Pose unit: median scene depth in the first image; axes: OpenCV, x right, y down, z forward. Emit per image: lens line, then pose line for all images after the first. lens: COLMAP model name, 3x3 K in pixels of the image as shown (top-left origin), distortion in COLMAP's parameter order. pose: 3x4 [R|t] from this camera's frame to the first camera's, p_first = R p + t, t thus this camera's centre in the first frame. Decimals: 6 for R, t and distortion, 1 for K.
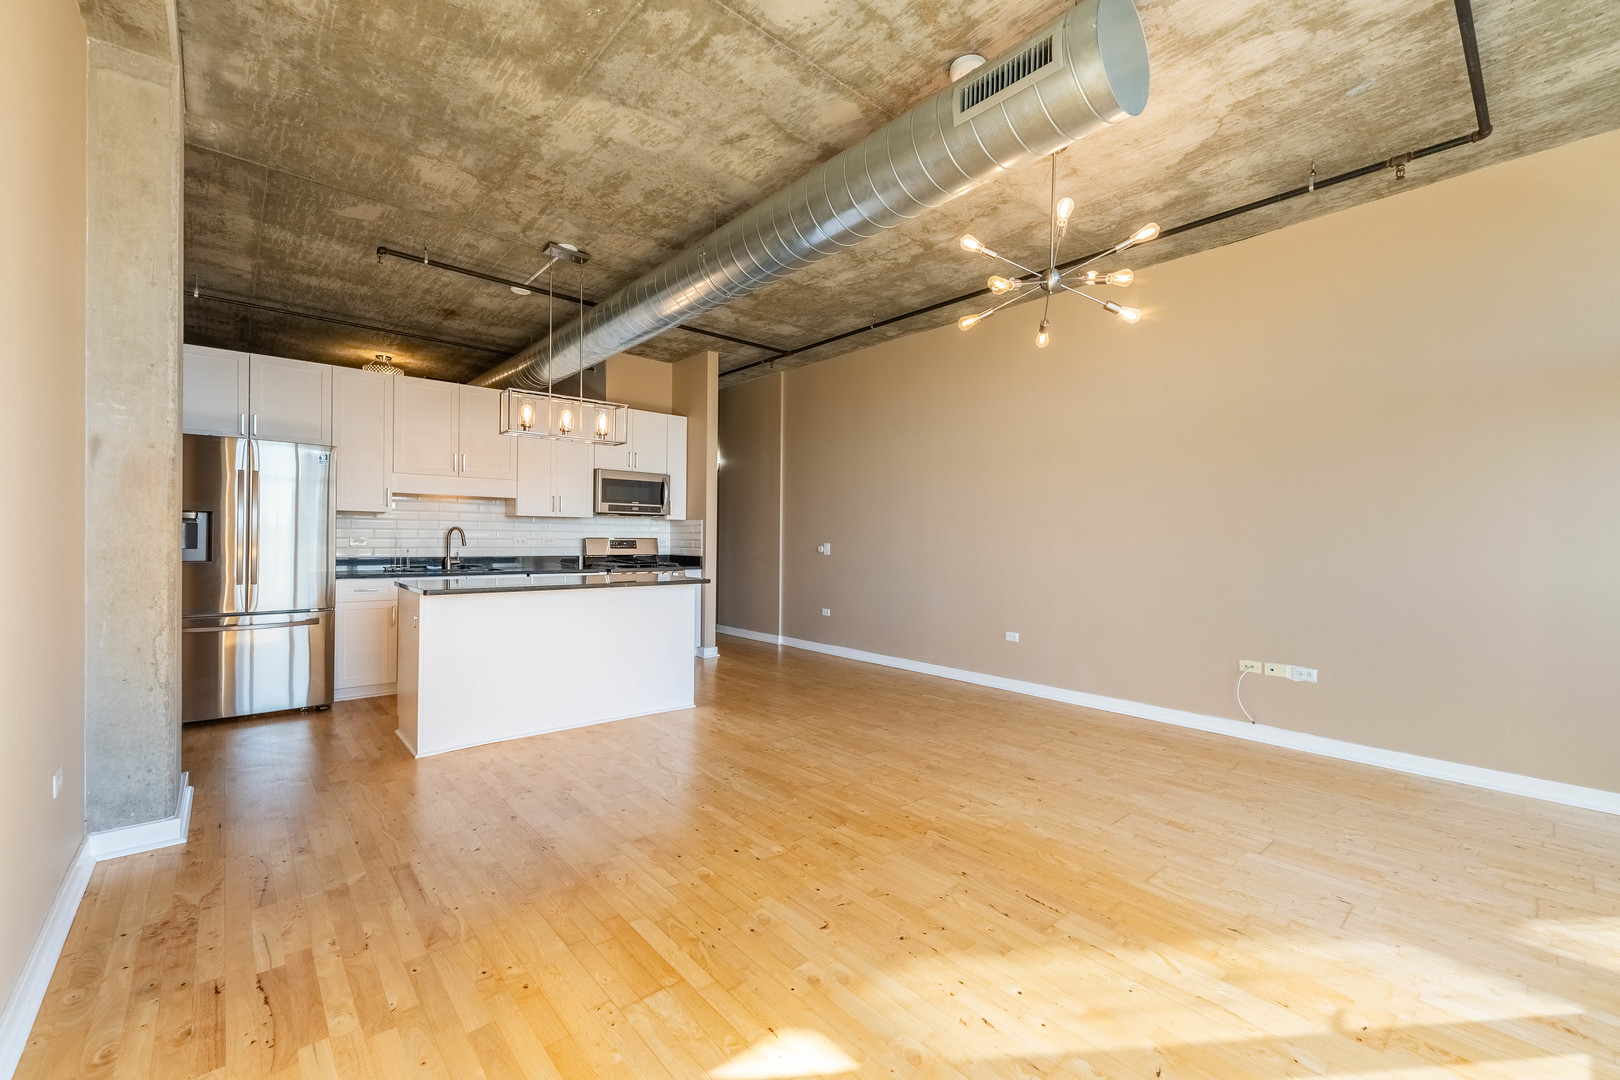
lens RADIAL K [[658.0, 0, 814.6], [0, 658.0, 539.4], [0, 0, 1]] dist [0.001527, -0.000119]
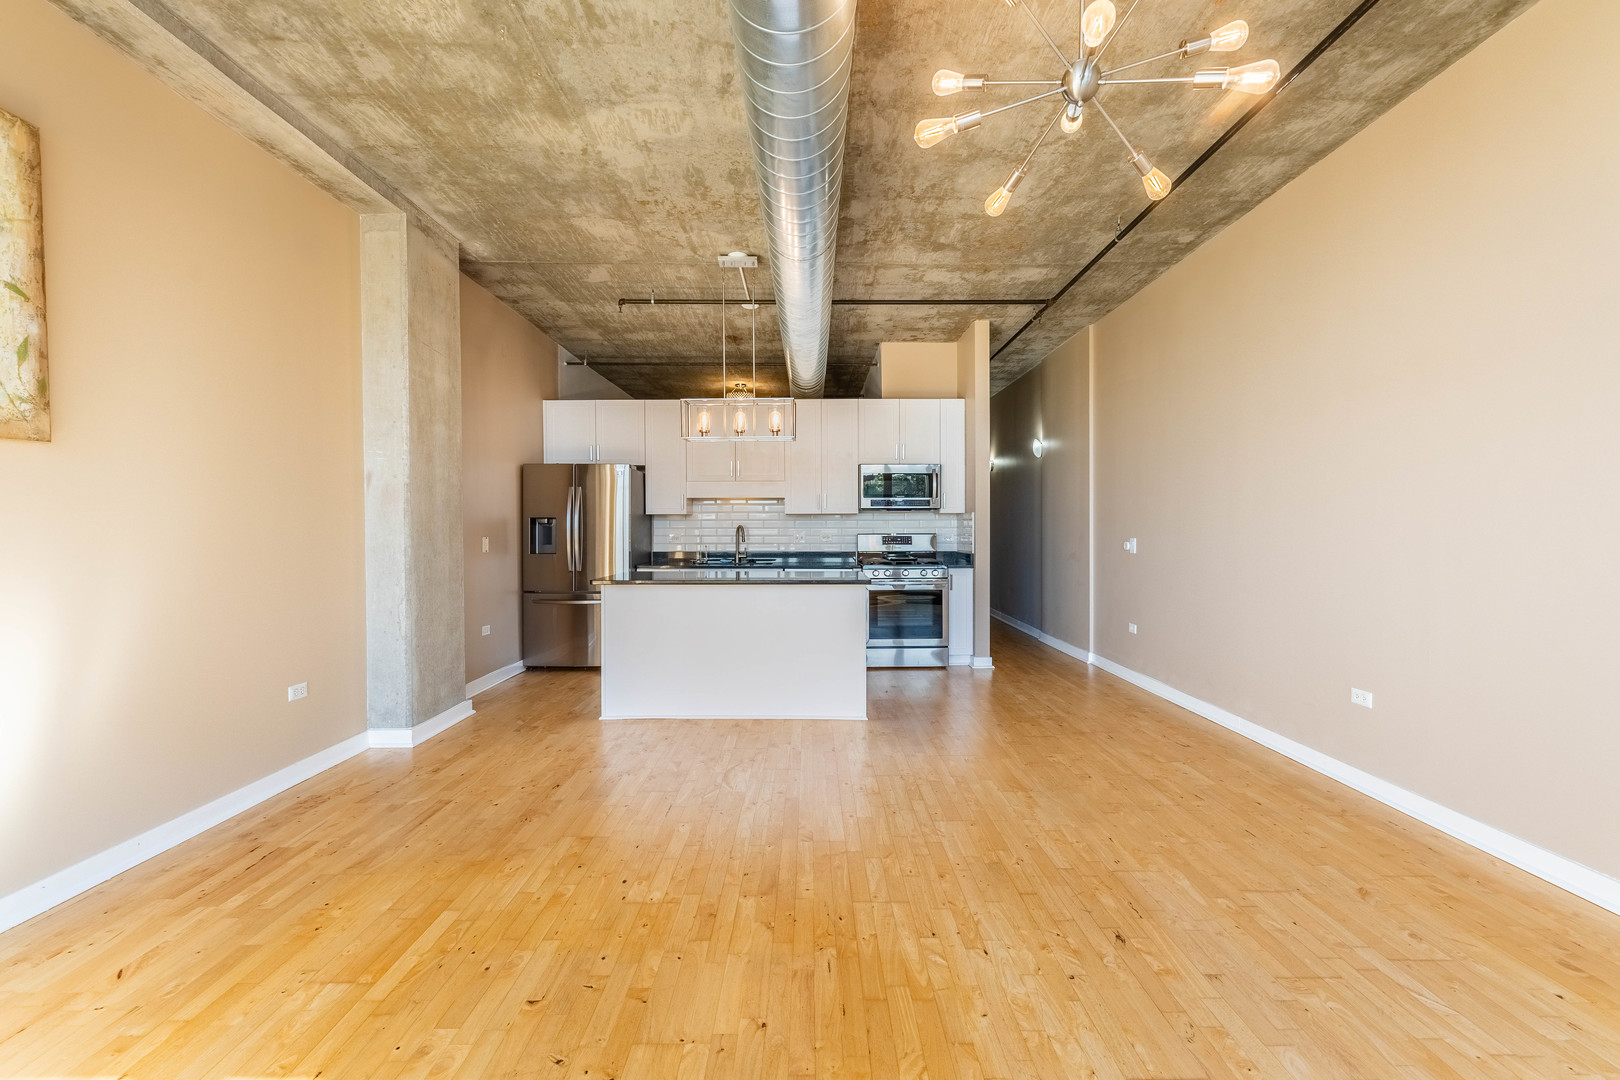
lens RADIAL K [[661.9, 0, 813.3], [0, 661.9, 537.7], [0, 0, 1]] dist [0.009967, -0.004277]
pose [[0.749817, -0.004286, -0.661632, 0.379648], [0.007970, 0.999965, 0.002555, 0.000490], [0.661597, -0.007189, 0.749825, 0.273876]]
